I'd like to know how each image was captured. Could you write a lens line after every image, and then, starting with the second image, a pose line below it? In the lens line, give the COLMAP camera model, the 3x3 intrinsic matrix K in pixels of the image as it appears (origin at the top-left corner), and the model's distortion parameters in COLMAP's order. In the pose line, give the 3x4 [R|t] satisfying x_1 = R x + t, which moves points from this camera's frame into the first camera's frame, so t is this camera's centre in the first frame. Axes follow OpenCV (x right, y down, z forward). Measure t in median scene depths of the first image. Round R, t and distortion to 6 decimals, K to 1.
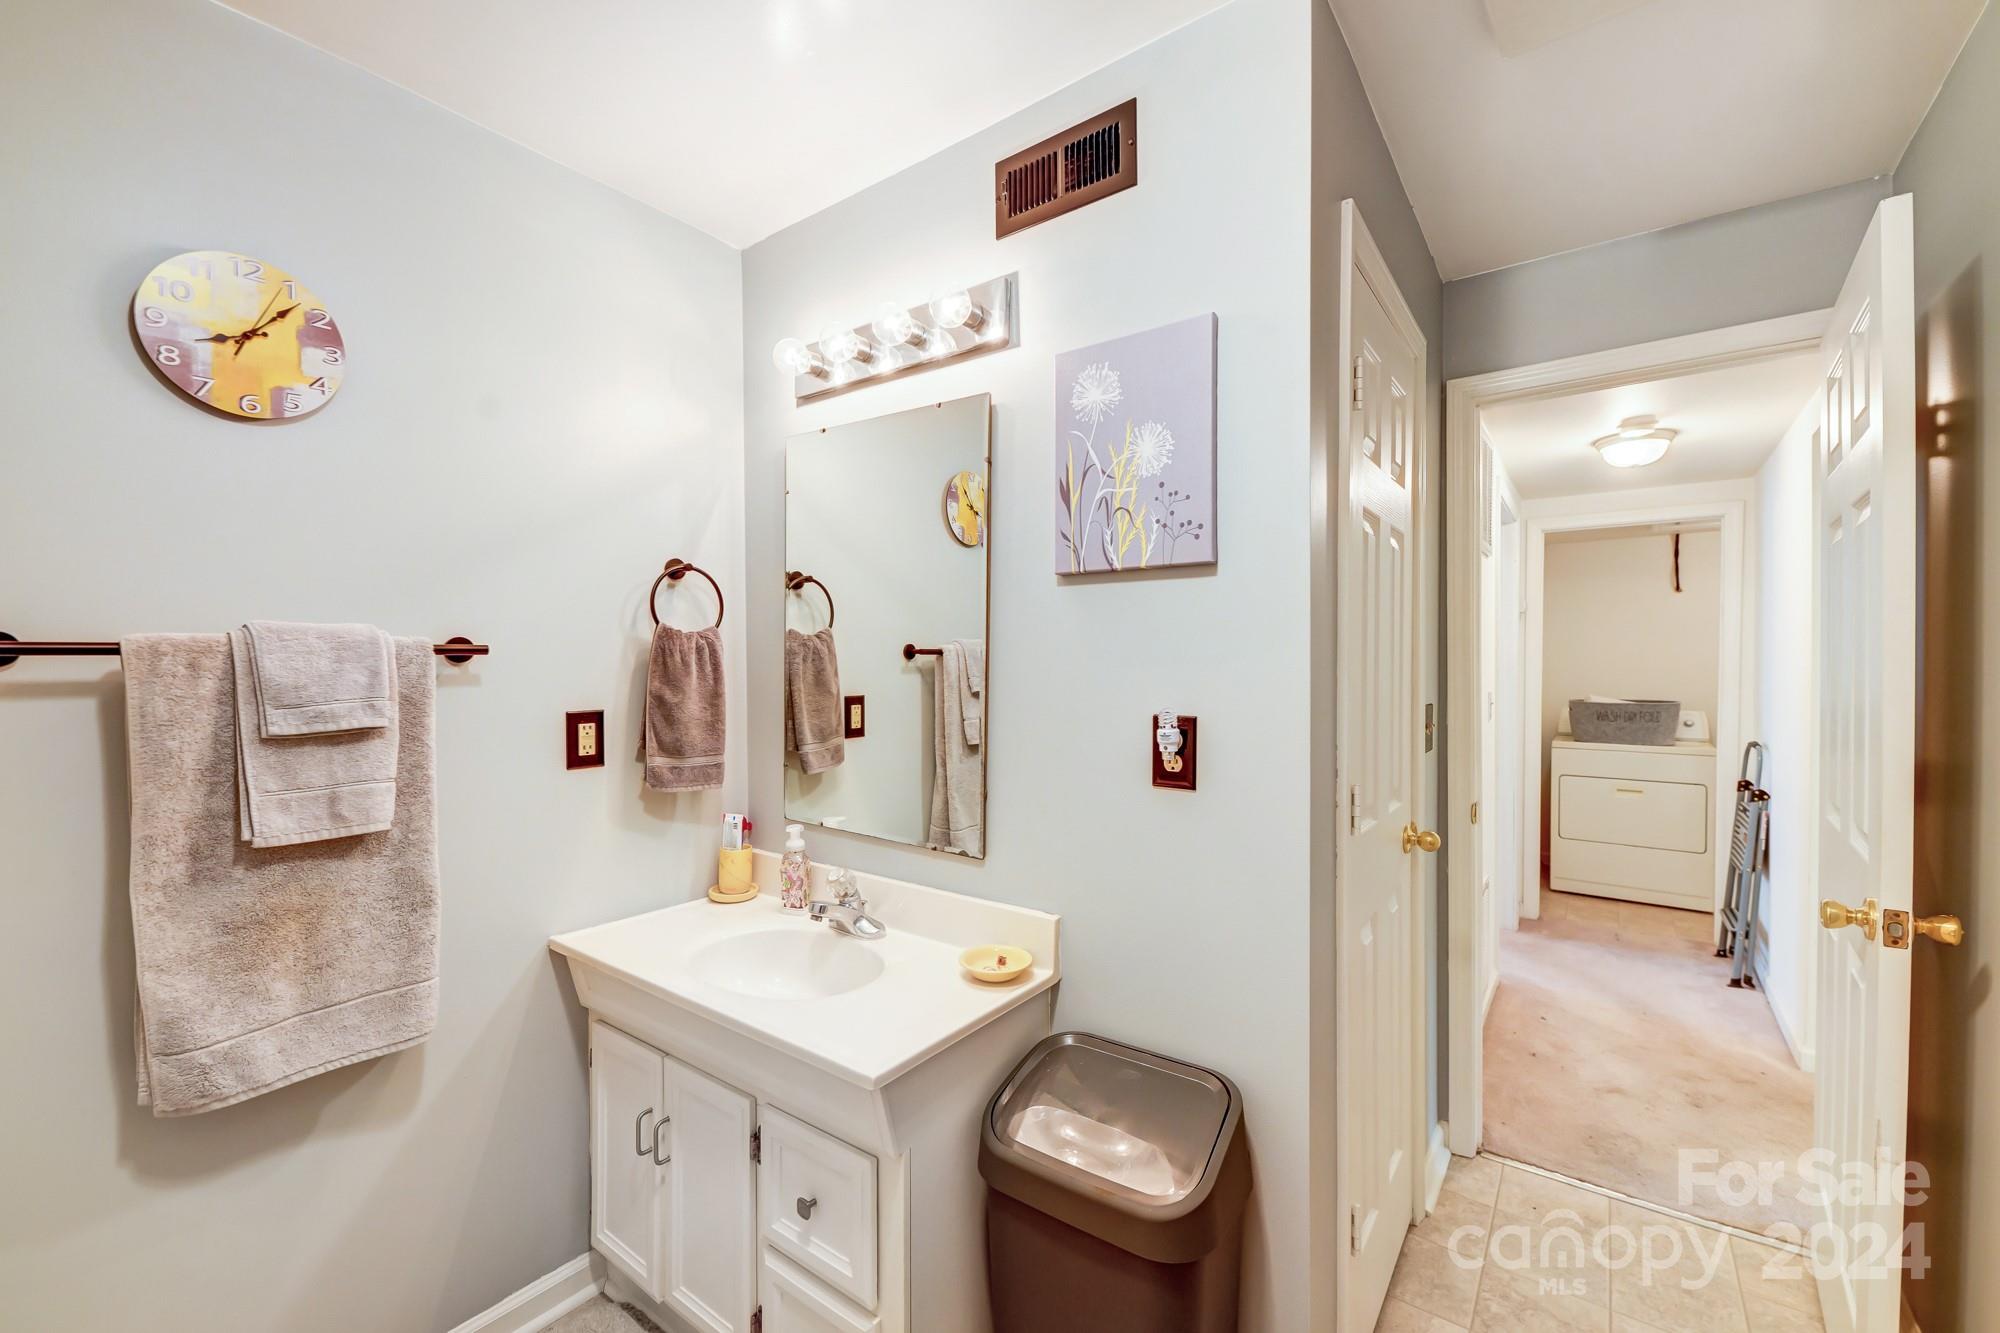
lens RADIAL K [[806.5, 0, 994.3], [0, 806.5, 673.6], [0, 0, 1]] dist [0.017294, -0.008736]
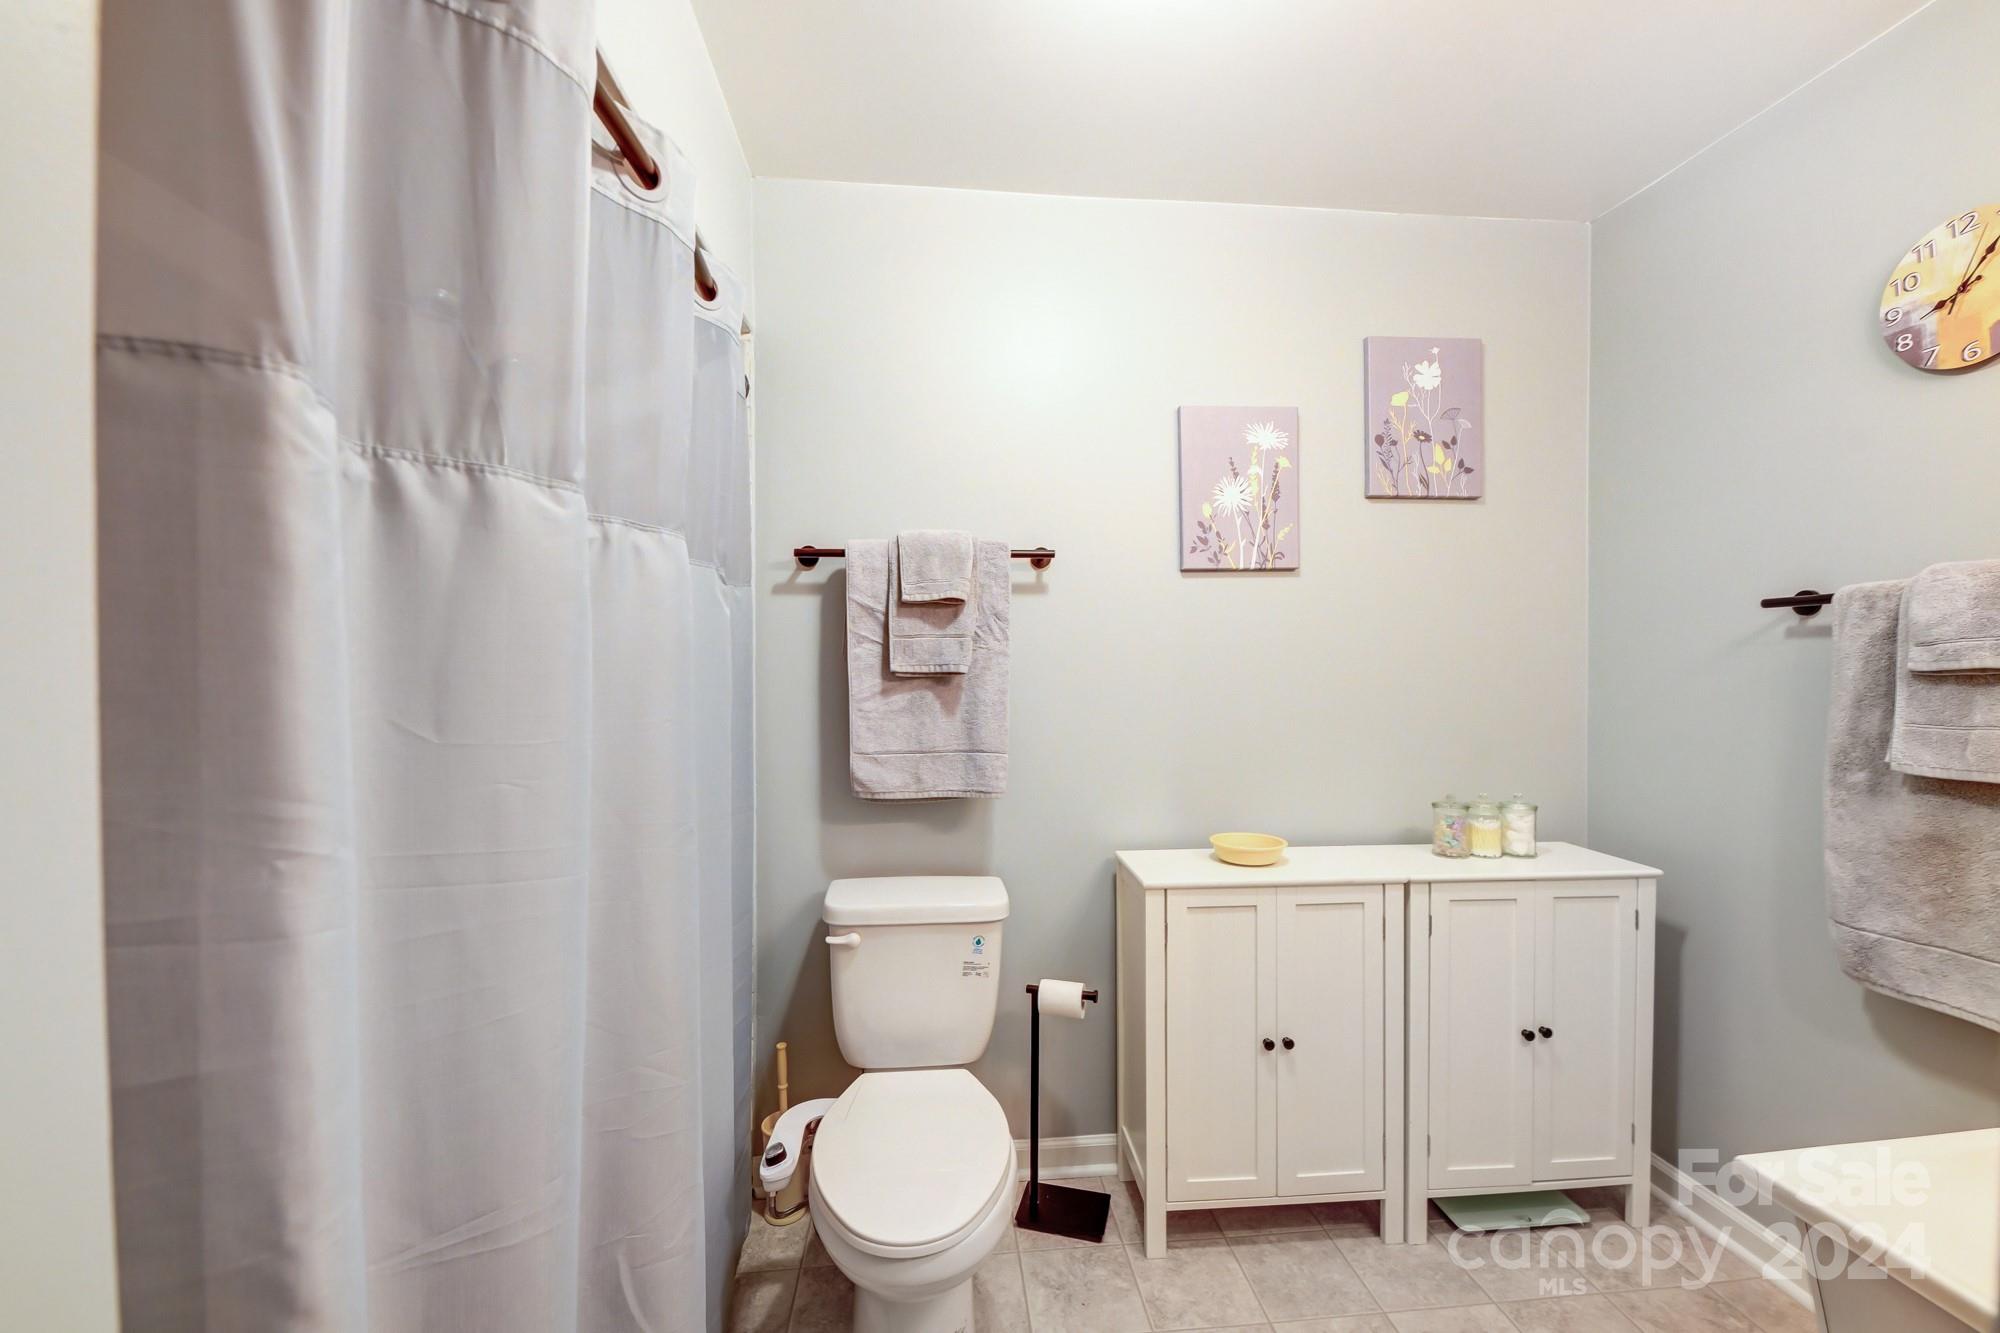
lens RADIAL K [[790.3, 0, 999.0], [0, 790.3, 671.4], [0, 0, 1]] dist [0.009604, -0.007977]
pose [[-0.740452, 0.015341, -0.671934, 0.638066], [-0.003545, 0.999636, 0.026730, 0.048705], [0.672100, 0.022175, -0.740128, 0.871037]]
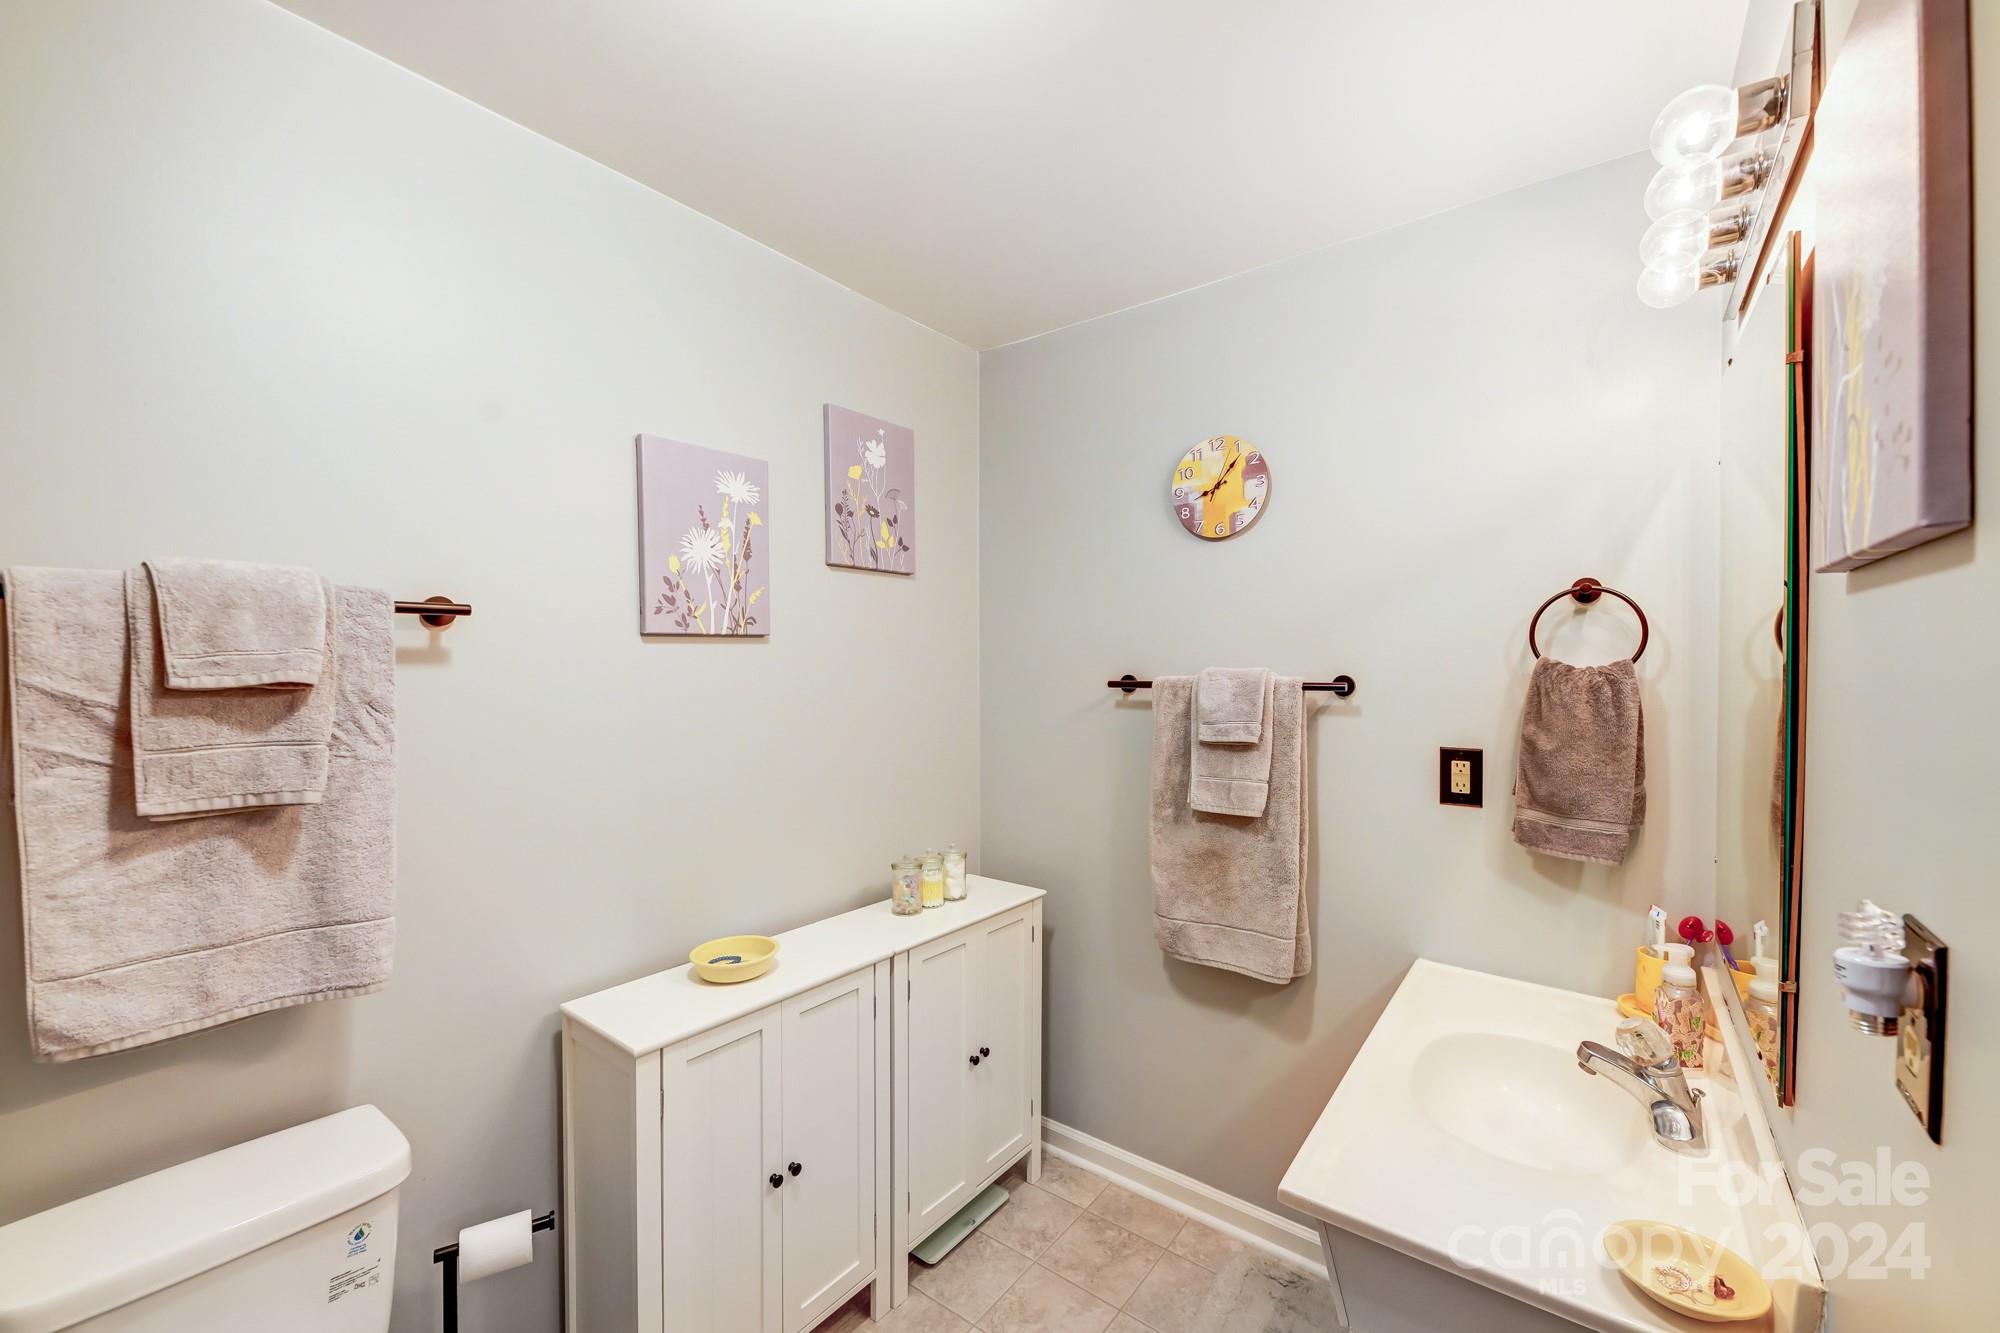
lens RADIAL K [[790.3, 0, 999.0], [0, 790.3, 671.4], [0, 0, 1]] dist [0.009604, -0.007977]
pose [[-0.011138, 0.015708, -0.999815, 0.594667], [-0.013385, 0.999785, 0.015857, -0.070497], [0.999848, 0.013559, -0.010925, 0.562728]]
